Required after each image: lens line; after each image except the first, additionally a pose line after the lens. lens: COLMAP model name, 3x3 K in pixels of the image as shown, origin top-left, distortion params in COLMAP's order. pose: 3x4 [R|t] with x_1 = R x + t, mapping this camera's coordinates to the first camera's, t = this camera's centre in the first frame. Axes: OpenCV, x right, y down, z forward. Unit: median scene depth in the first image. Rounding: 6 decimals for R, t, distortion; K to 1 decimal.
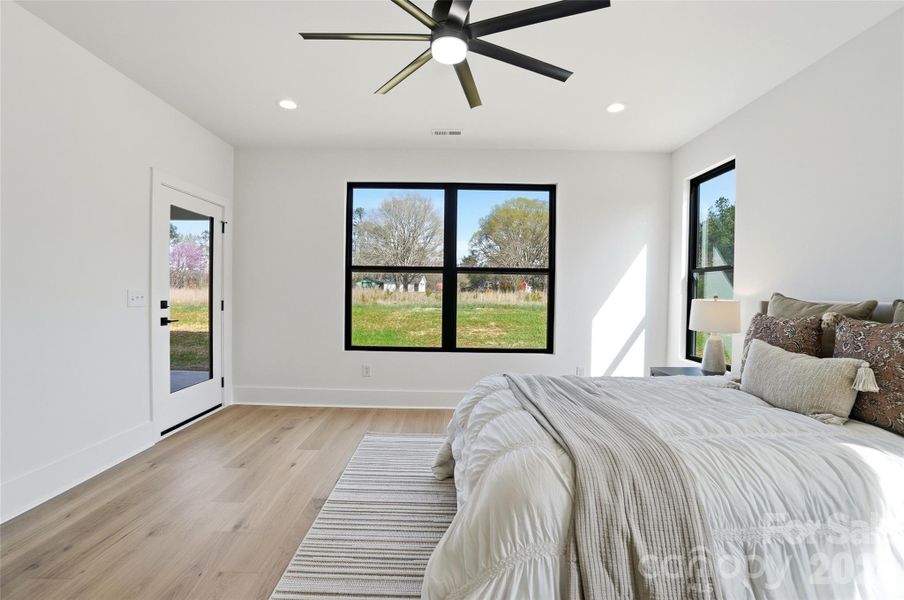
lens RADIAL K [[406.7, 0, 445.8], [0, 406.7, 290.2], [0, 0, 1]] dist [-0.057845, 0.017833]
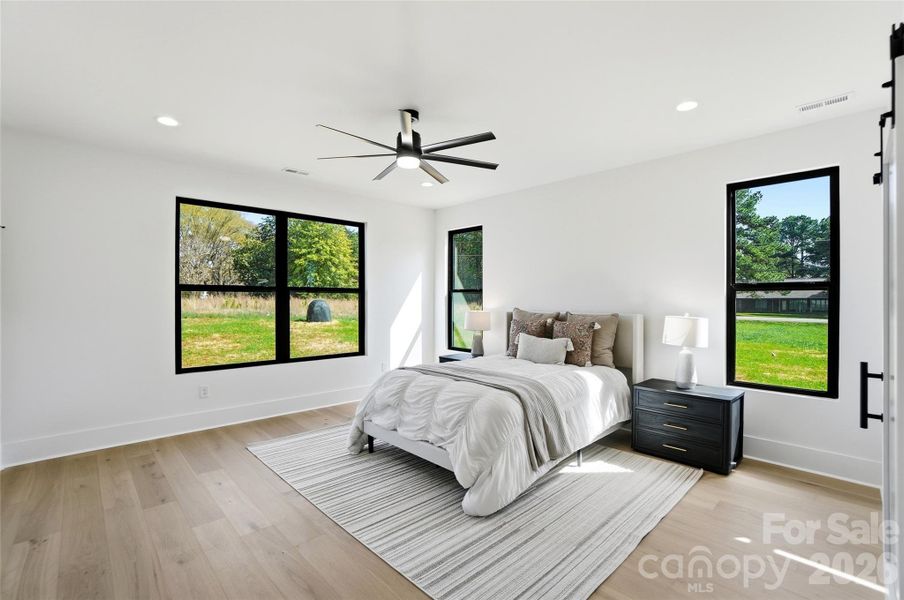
lens RADIAL K [[399.9, 0, 446.4], [0, 399.9, 292.5], [0, 0, 1]] dist [-0.065189, 0.025185]
pose [[0.724079, -0.001633, 0.689715, -0.557107], [0.006368, 0.999970, -0.004317, -0.046294], [-0.689688, 0.007518, 0.724068, -0.126299]]
